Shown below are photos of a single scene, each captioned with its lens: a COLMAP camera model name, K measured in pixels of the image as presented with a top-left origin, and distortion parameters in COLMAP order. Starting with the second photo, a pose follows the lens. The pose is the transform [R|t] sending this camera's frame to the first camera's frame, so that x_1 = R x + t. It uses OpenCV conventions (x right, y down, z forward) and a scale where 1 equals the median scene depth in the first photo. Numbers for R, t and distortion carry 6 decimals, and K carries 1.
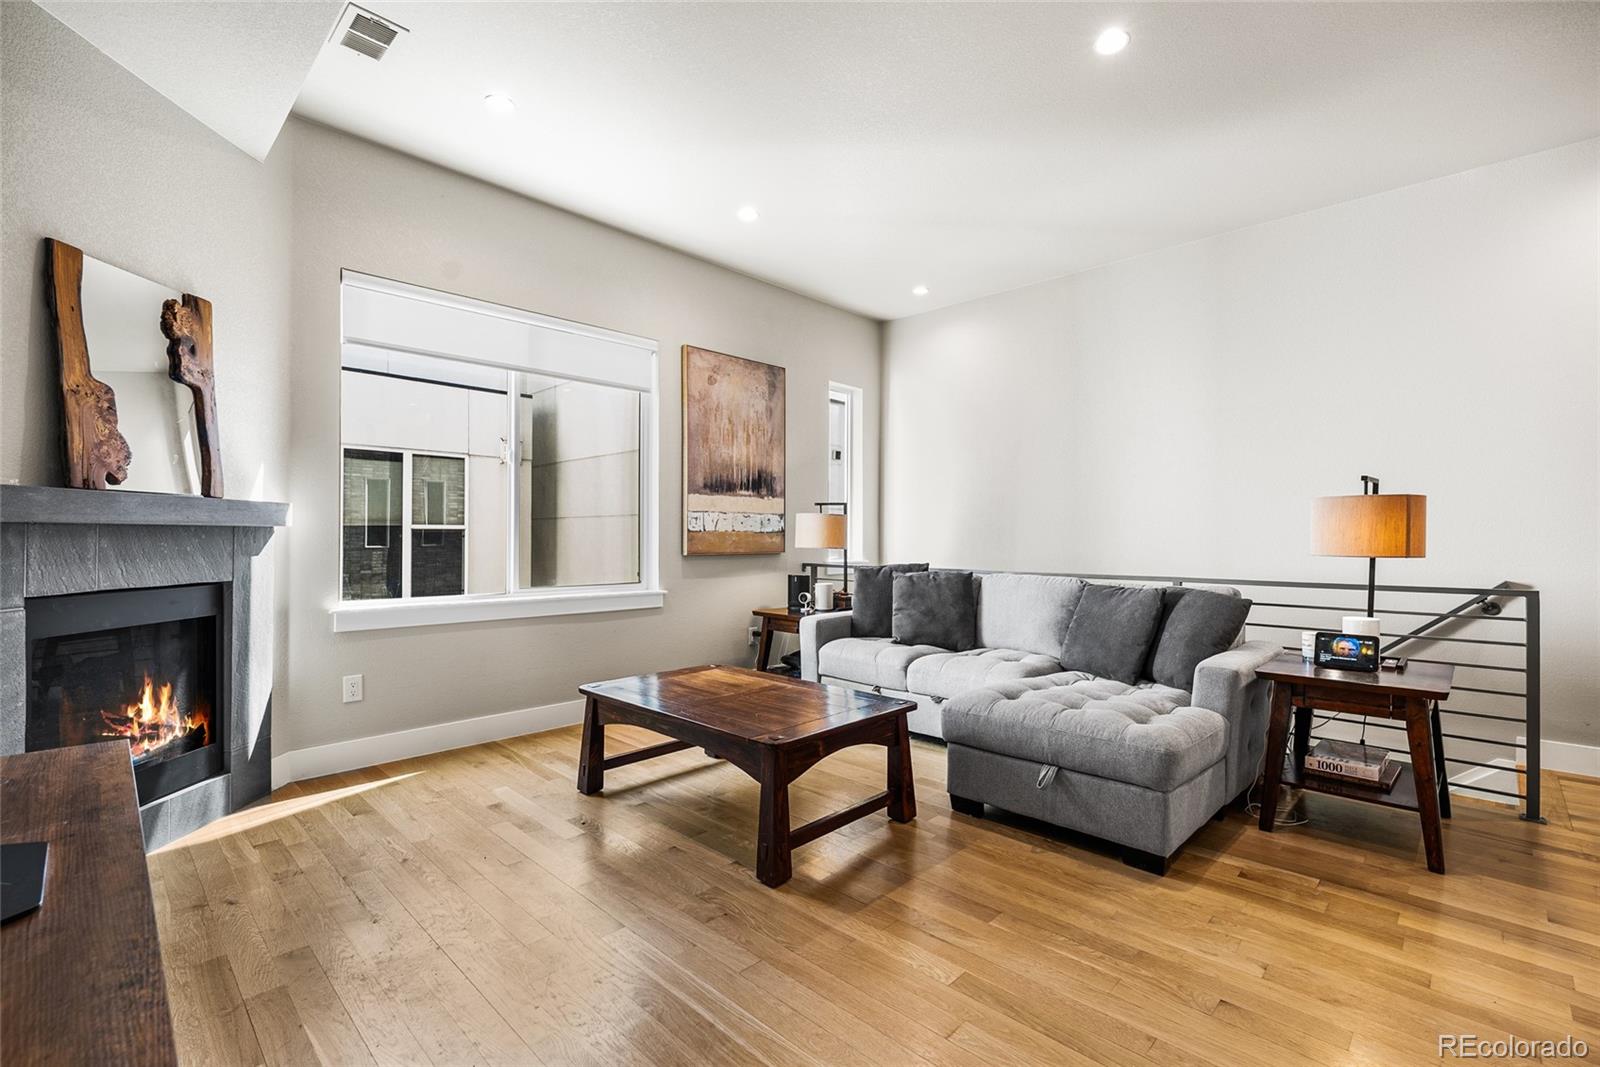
lens RADIAL K [[716.6, 0, 816.8], [0, 716.6, 533.7], [0, 0, 1]] dist [-0.007150, 0.000079]
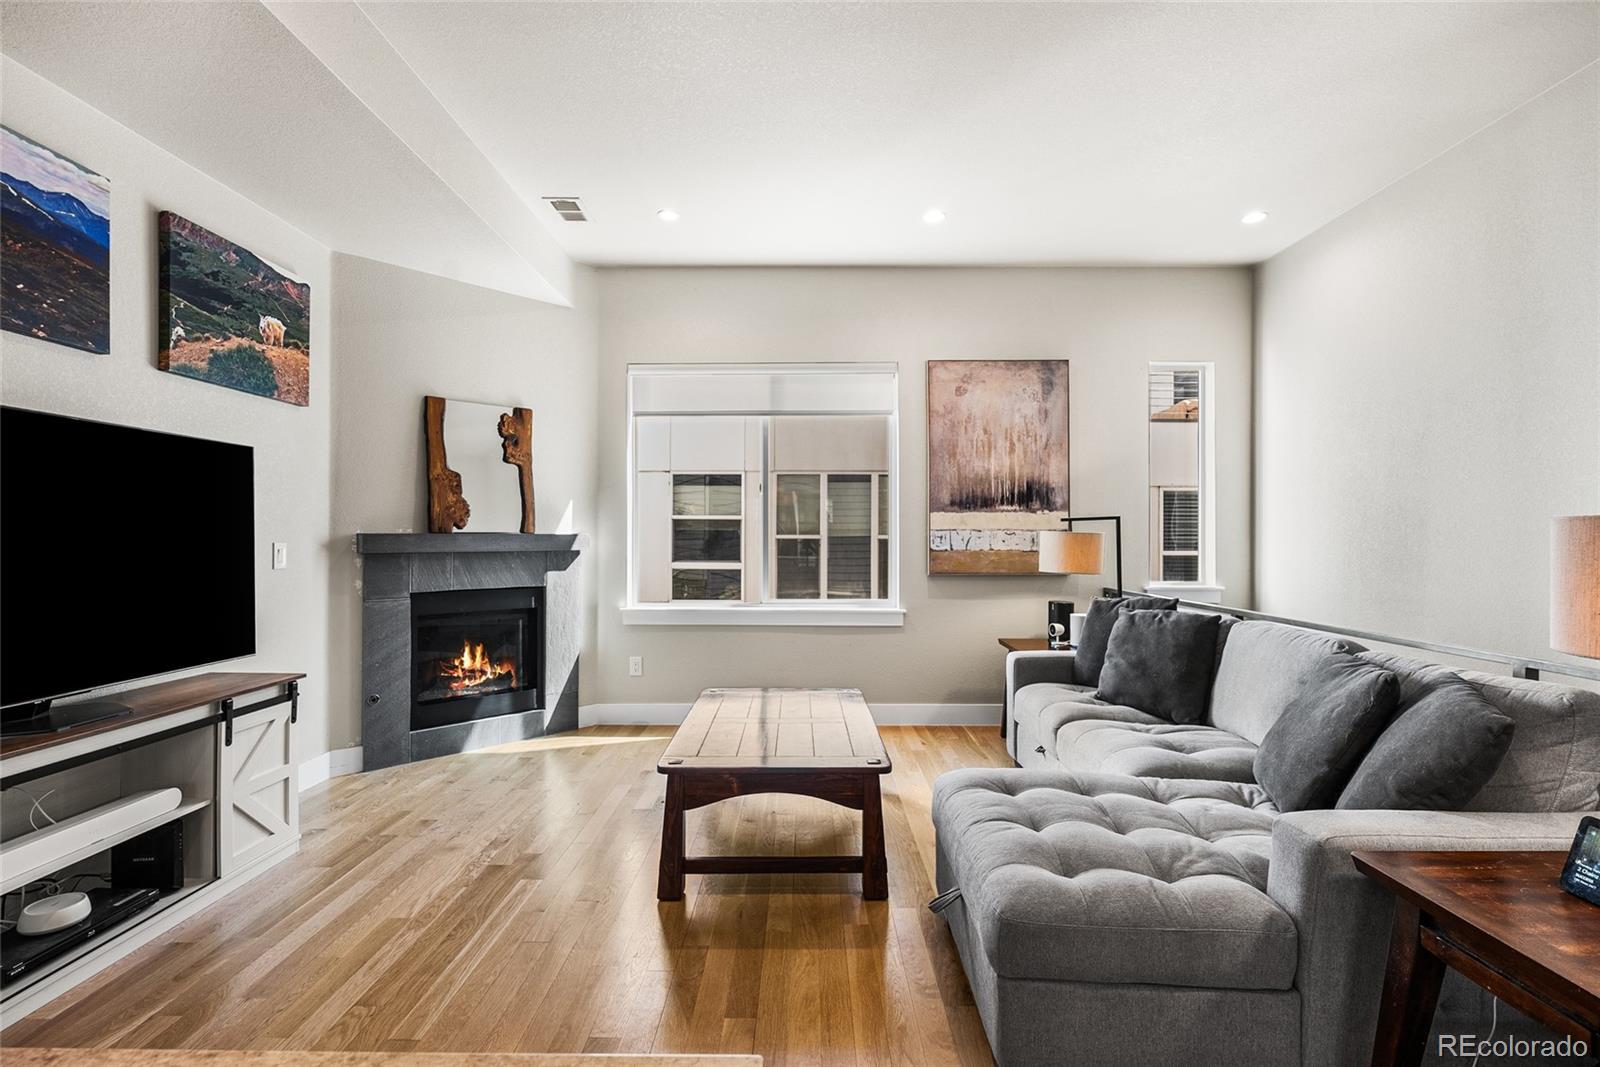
lens RADIAL K [[716.6, 0, 791.8], [0, 716.6, 535.8], [0, 0, 1]] dist [-0.007150, 0.000079]
pose [[0.680772, -0.002896, -0.732490, 0.576002], [0.003755, 0.999993, -0.000464, -0.033588], [0.732486, -0.002435, 0.680778, 0.276492]]
